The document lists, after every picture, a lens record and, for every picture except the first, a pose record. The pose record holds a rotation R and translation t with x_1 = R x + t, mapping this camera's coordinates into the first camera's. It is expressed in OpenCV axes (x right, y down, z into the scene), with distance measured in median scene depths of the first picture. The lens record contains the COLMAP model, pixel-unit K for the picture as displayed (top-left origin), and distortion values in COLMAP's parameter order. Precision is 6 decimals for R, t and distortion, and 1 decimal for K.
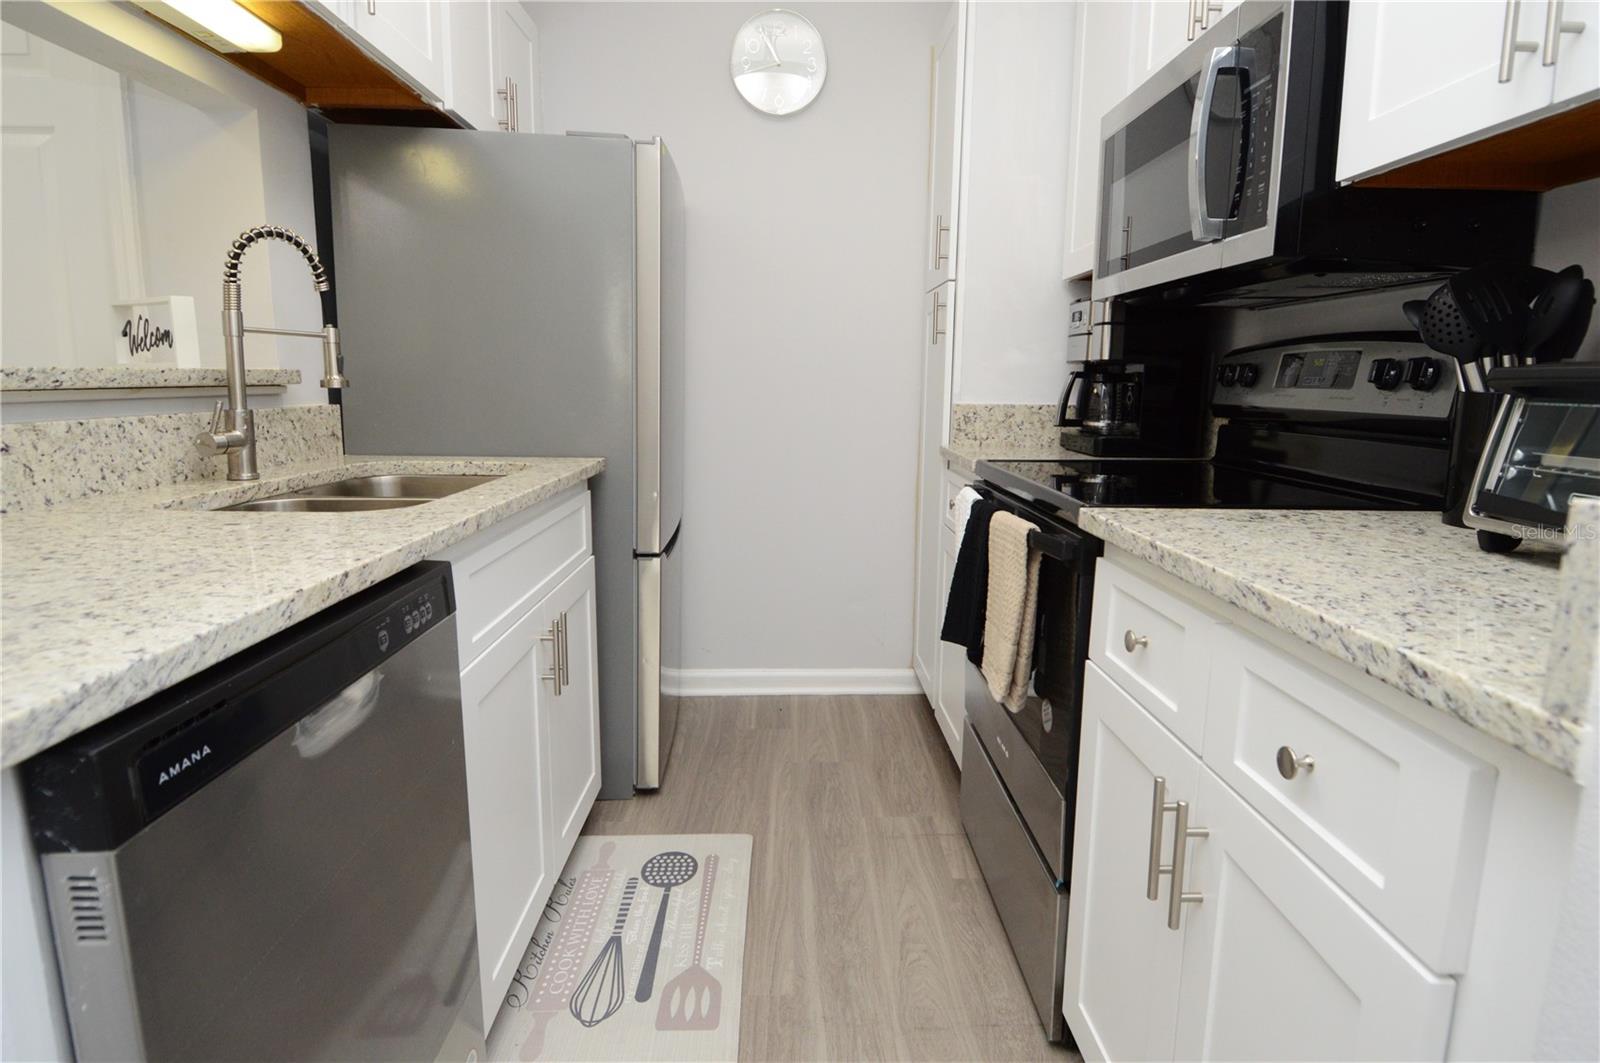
lens RADIAL K [[870.9, 0, 814.0], [0, 870.9, 523.9], [0, 0, 1]] dist [0.021516, -0.034470]
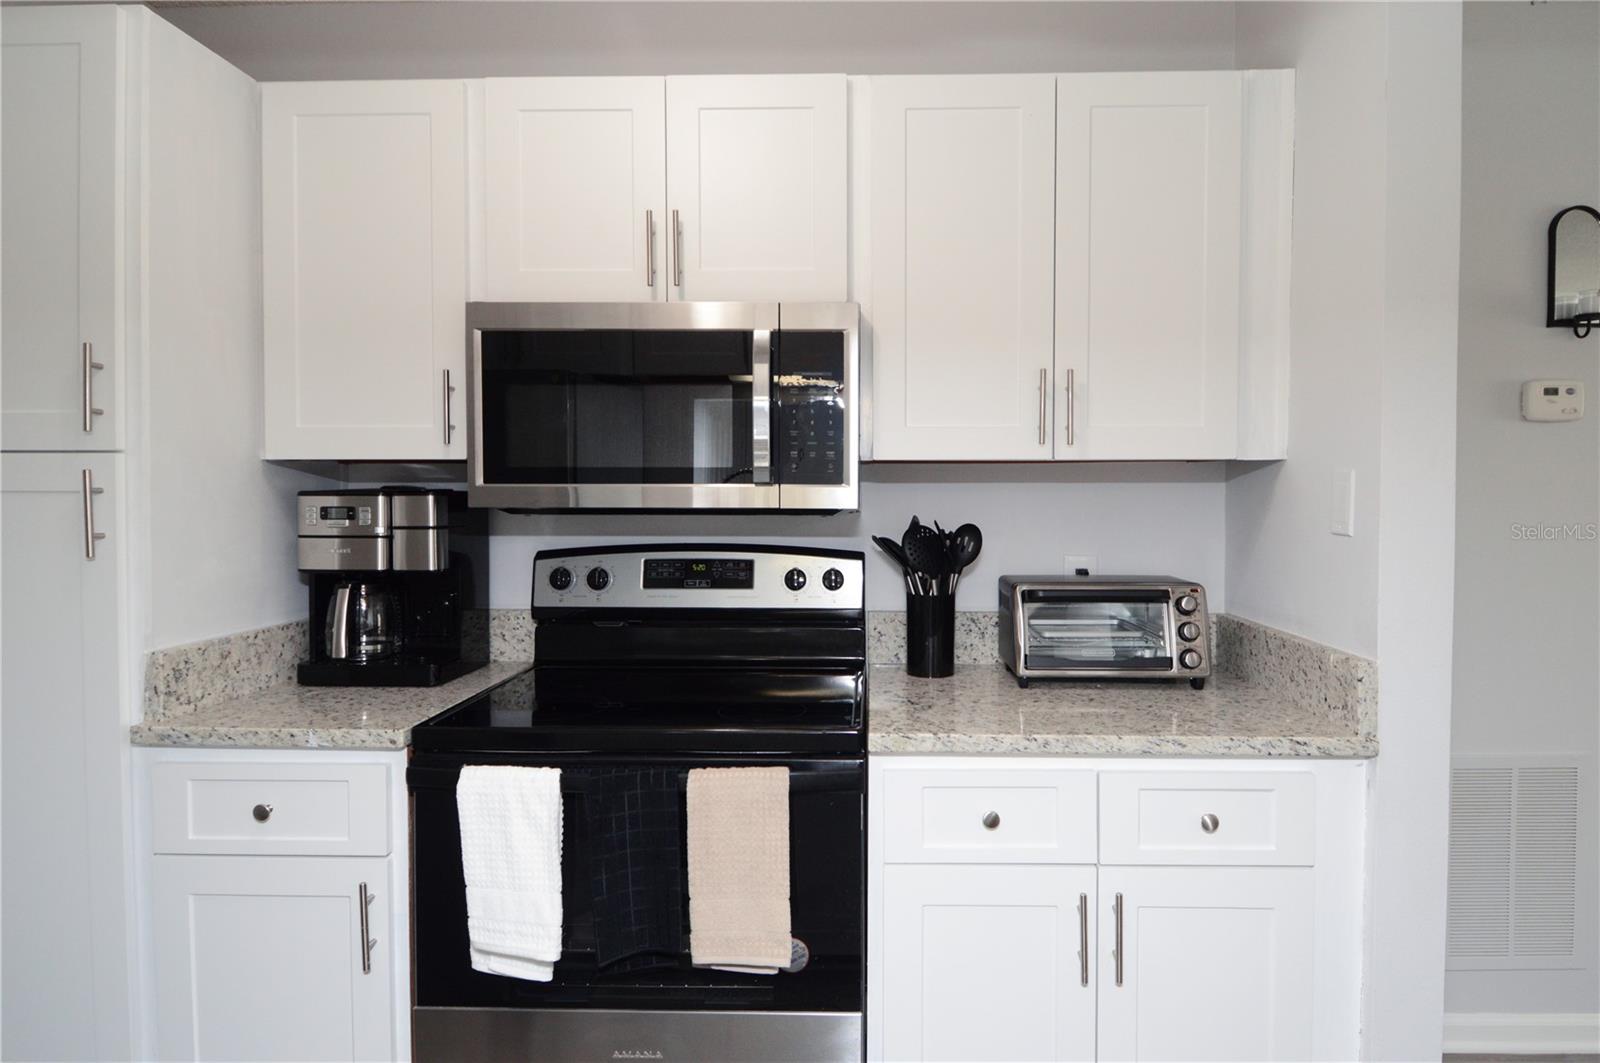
lens RADIAL K [[931.5, 0, 857.3], [0, 931.5, 510.4], [0, 0, 1]] dist [0.021363, -0.034873]
pose [[0.053079, -0.034118, 0.998007, -0.700102], [0.162066, 0.986461, 0.025104, -0.265691], [-0.985351, 0.160411, 0.057889, 0.717319]]
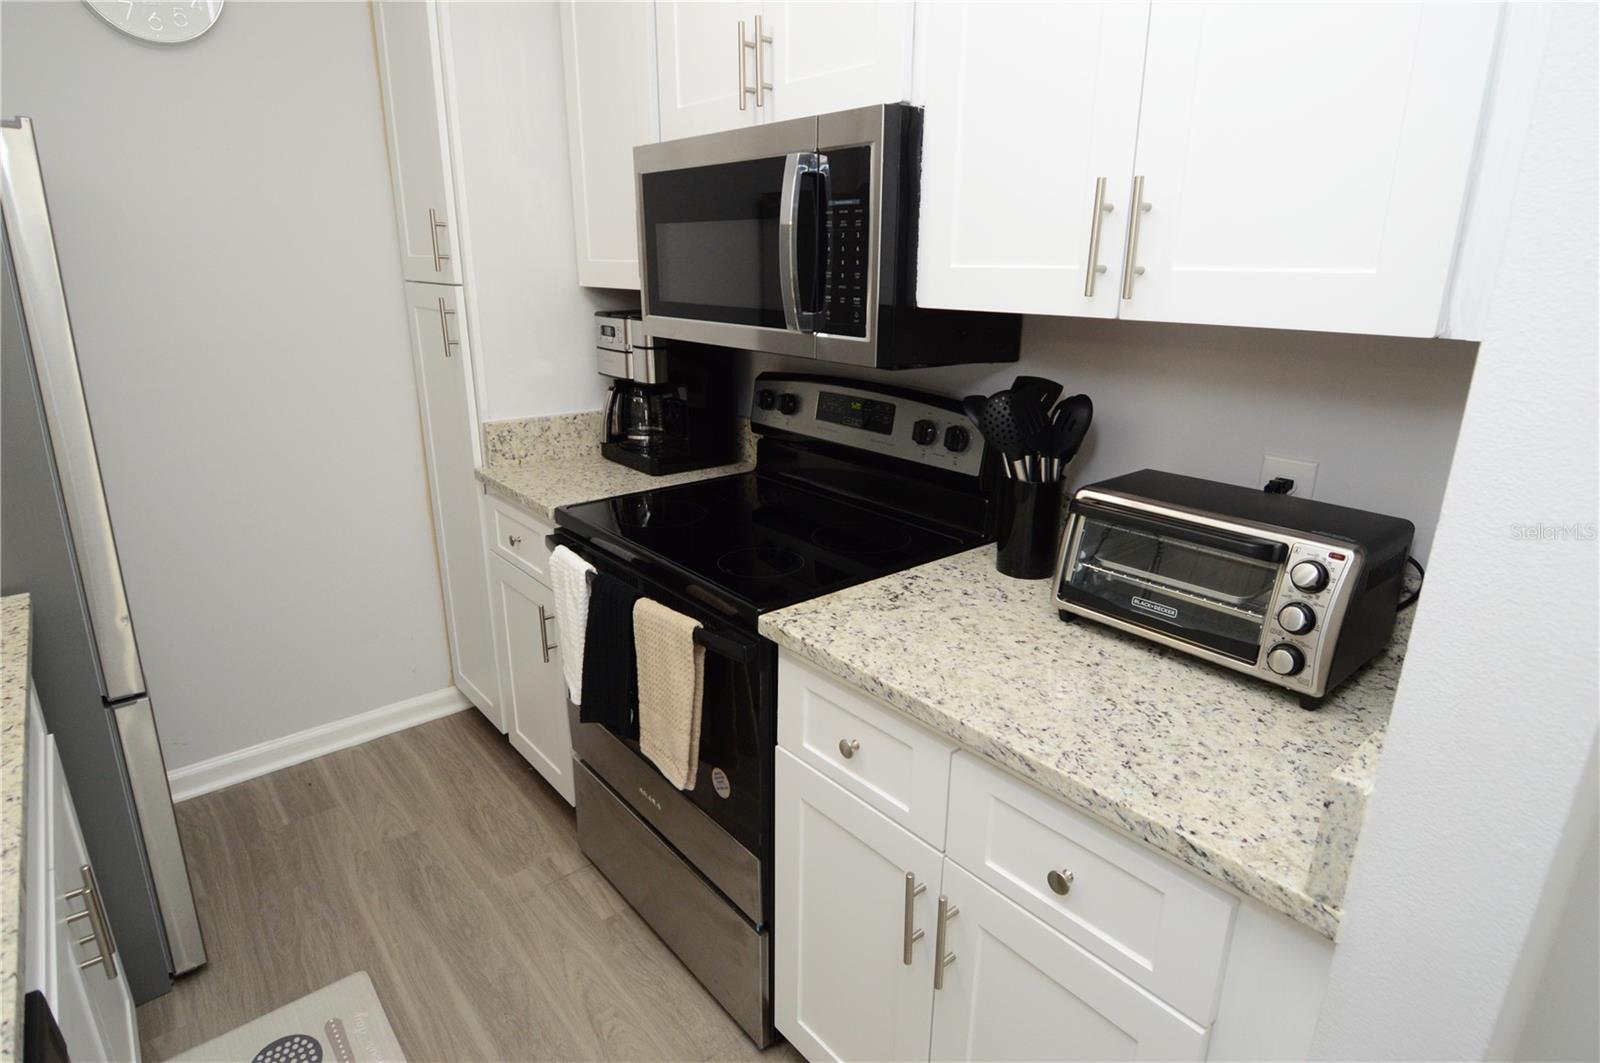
lens RADIAL K [[845.9, 0, 811.1], [0, 845.9, 523.9], [0, 0, 1]] dist [0.016544, -0.027890]
pose [[0.778227, -0.187493, 0.599341, -0.193190], [0.099572, 0.979157, 0.177020, -0.243010], [-0.620039, -0.078084, 0.780675, 0.130762]]
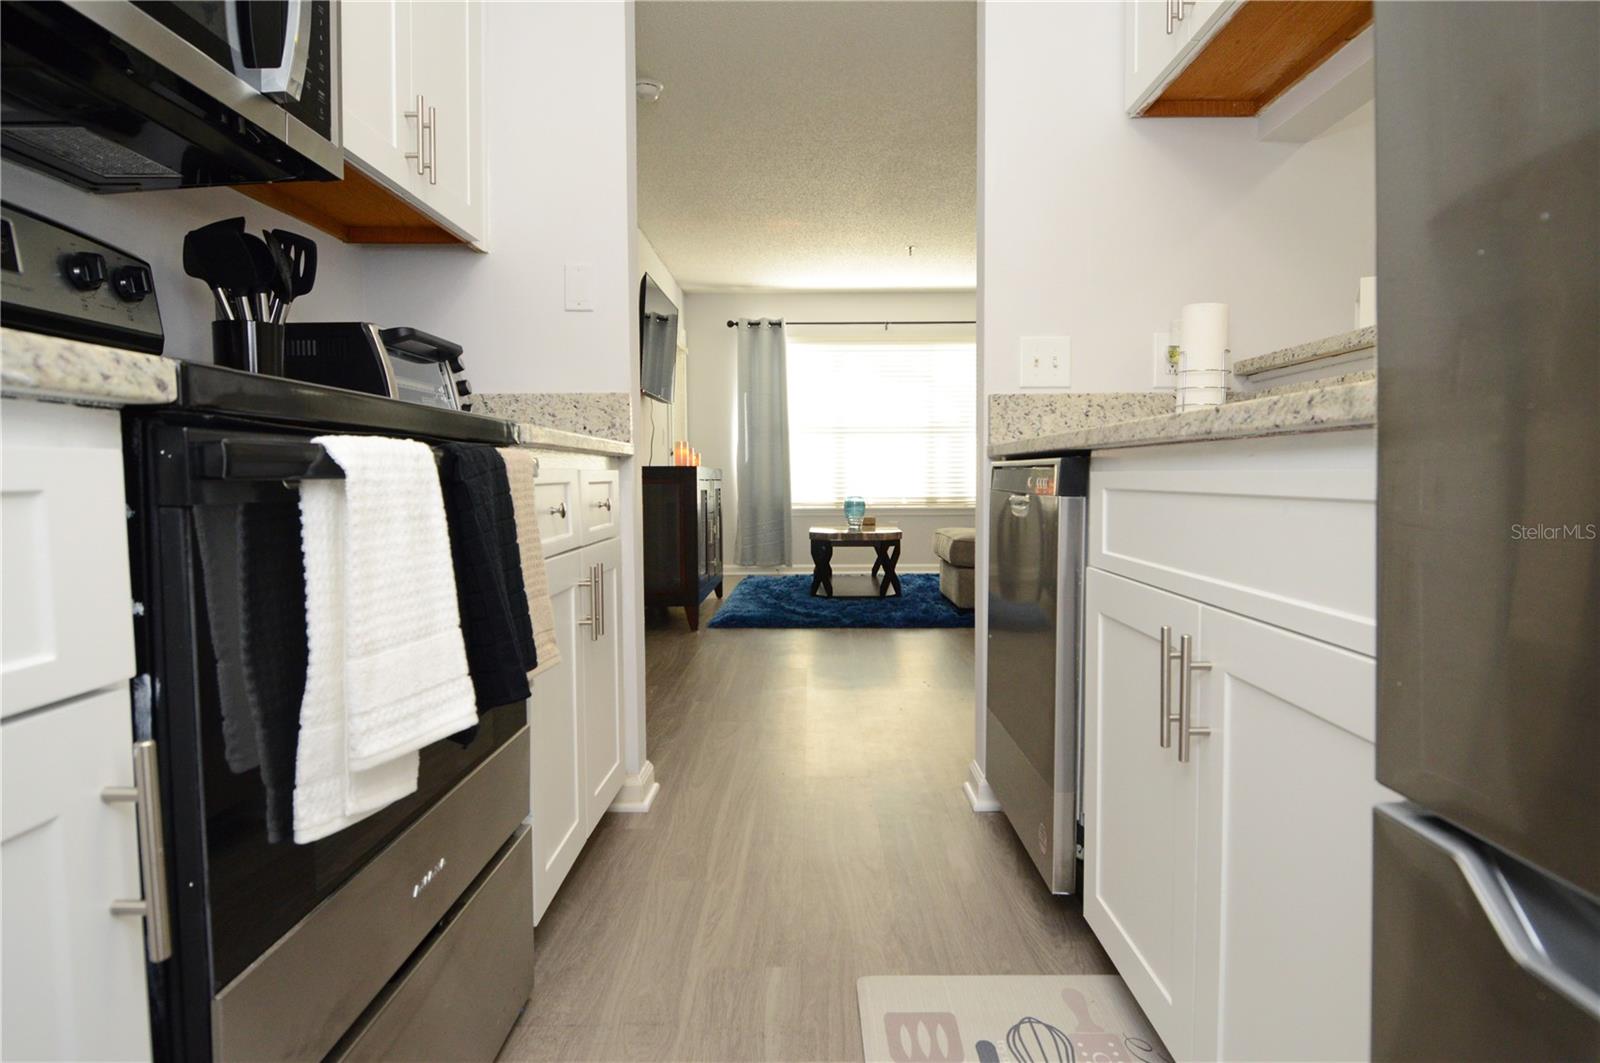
lens RADIAL K [[918.1, 0, 799.4], [0, 918.1, 510.7], [0, 0, 1]] dist [0.031771, -0.031899]
pose [[-0.998928, -0.010778, 0.045019, -0.054525], [-0.001650, 0.980192, 0.198042, -0.107856], [-0.046262, 0.197756, -0.979159, 1.662294]]
